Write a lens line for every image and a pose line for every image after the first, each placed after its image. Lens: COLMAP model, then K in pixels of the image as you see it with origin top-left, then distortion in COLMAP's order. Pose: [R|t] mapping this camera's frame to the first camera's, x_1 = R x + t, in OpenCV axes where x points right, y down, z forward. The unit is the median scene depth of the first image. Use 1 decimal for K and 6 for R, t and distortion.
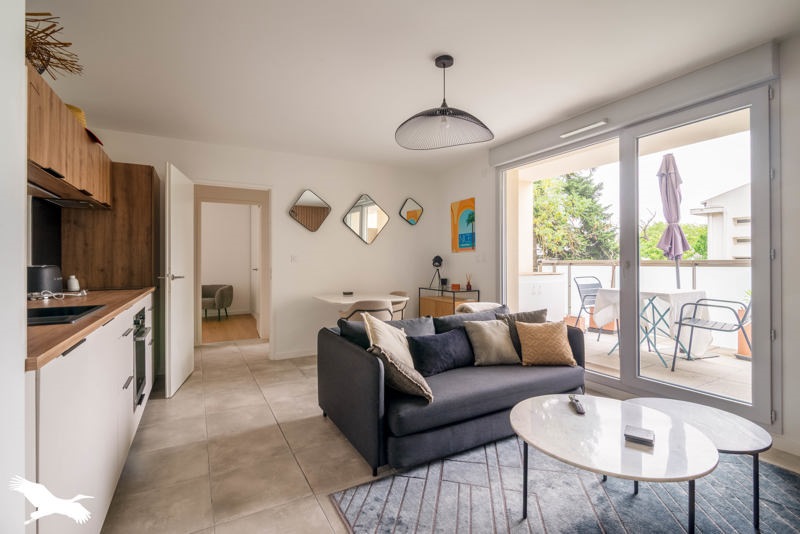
lens RADIAL K [[367.8, 0, 400.0], [0, 367.8, 267.0], [0, 0, 1]] dist [0.002037, 0.000504]
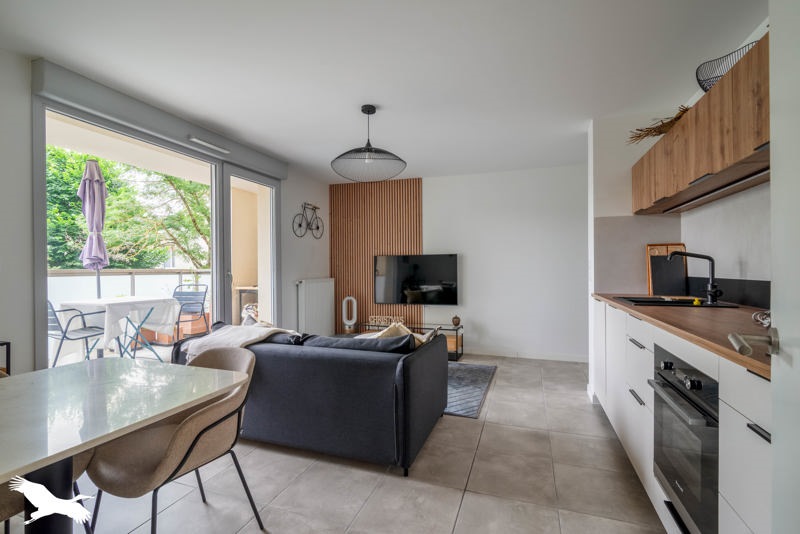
lens RADIAL K [[367.8, 0, 400.0], [0, 367.8, 267.0], [0, 0, 1]] dist [0.002037, 0.000504]
pose [[-0.662045, 0.009251, 0.749407, -0.913553], [0.018505, 0.999821, 0.004006, -0.023537], [-0.749236, 0.016519, -0.662098, 1.800841]]
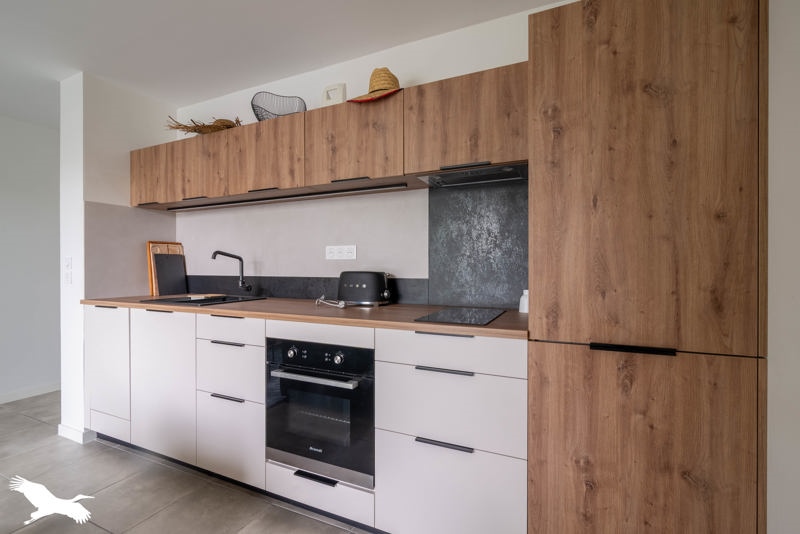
lens RADIAL K [[367.8, 0, 400.0], [0, 367.8, 267.0], [0, 0, 1]] dist [0.002037, 0.000504]
pose [[-0.809620, 0.007603, -0.586905, -0.535613], [-0.004219, 0.999815, 0.018771, -0.024314], [0.586939, 0.017674, -0.809438, 1.744799]]
